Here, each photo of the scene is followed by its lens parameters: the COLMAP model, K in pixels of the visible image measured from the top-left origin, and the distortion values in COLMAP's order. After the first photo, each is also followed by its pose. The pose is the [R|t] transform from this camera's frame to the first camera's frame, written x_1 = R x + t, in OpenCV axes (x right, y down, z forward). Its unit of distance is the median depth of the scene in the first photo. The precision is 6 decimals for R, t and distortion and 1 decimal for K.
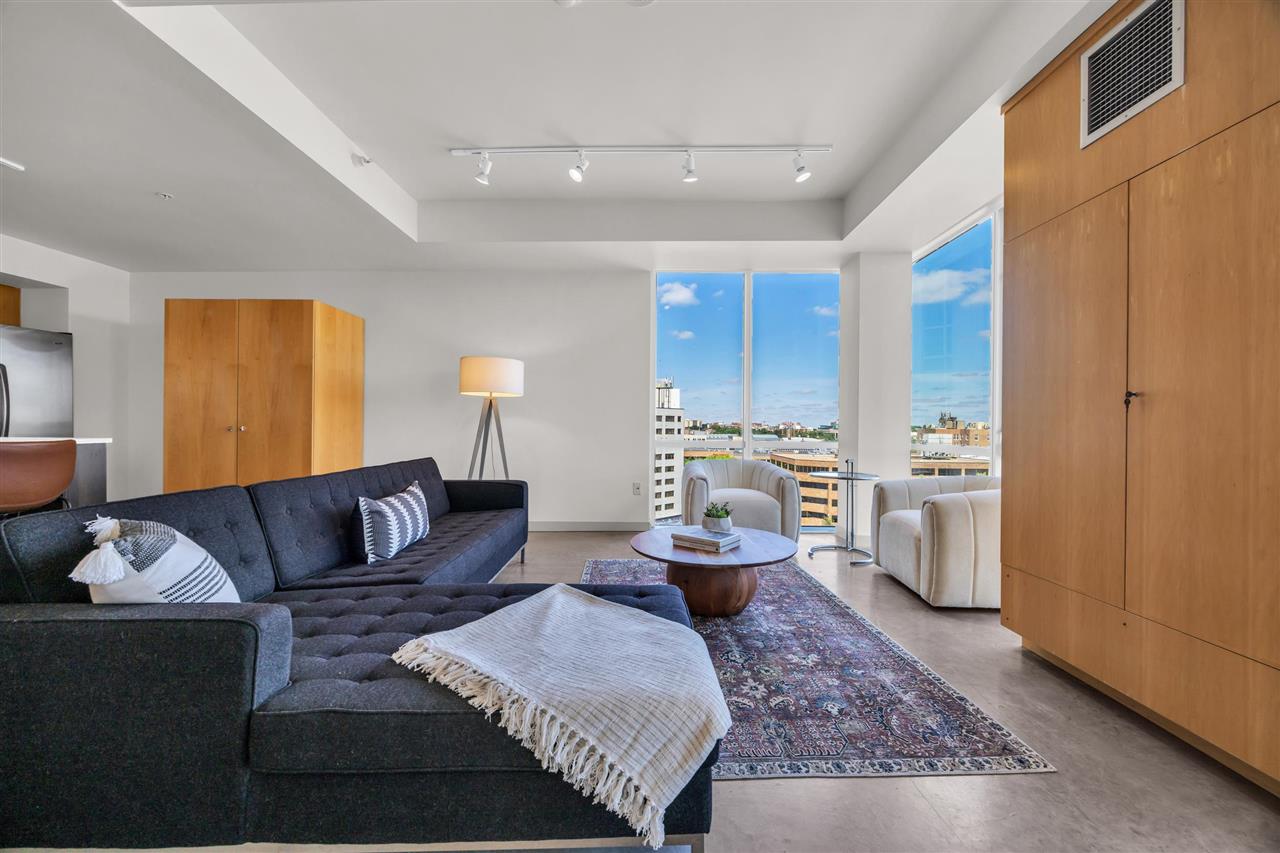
lens RADIAL K [[492.1, 0, 641.0], [0, 492.1, 431.5], [0, 0, 1]] dist [0.000621, -0.000087]
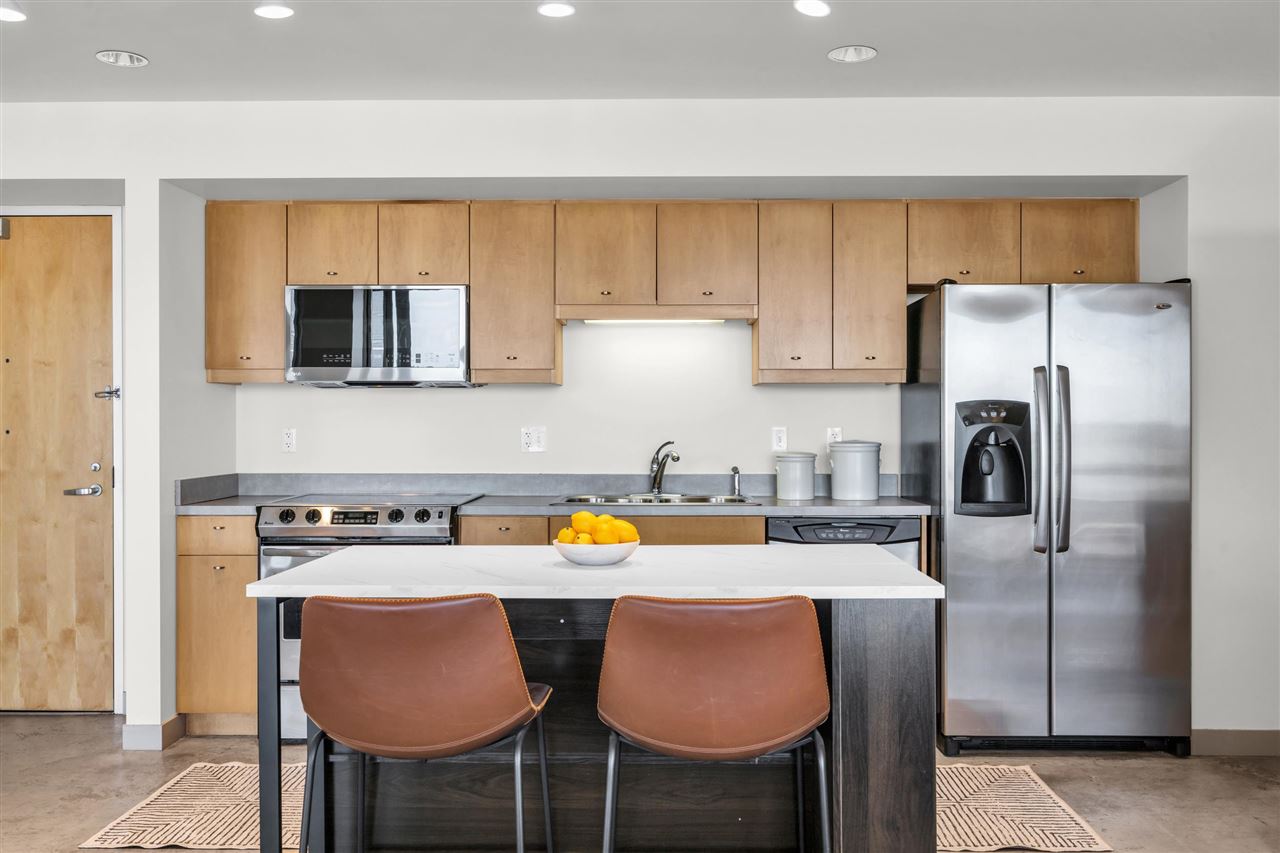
lens RADIAL K [[1157.4, 0, 636.2], [0, 1157.4, 414.6], [0, 0, 1]] dist [0.013701, 0.007443]
pose [[-0.011326, -0.005828, -0.999919, -0.156044], [-0.008706, 0.999946, -0.005729, -0.079801], [0.999898, 0.008641, -0.011376, 0.584062]]
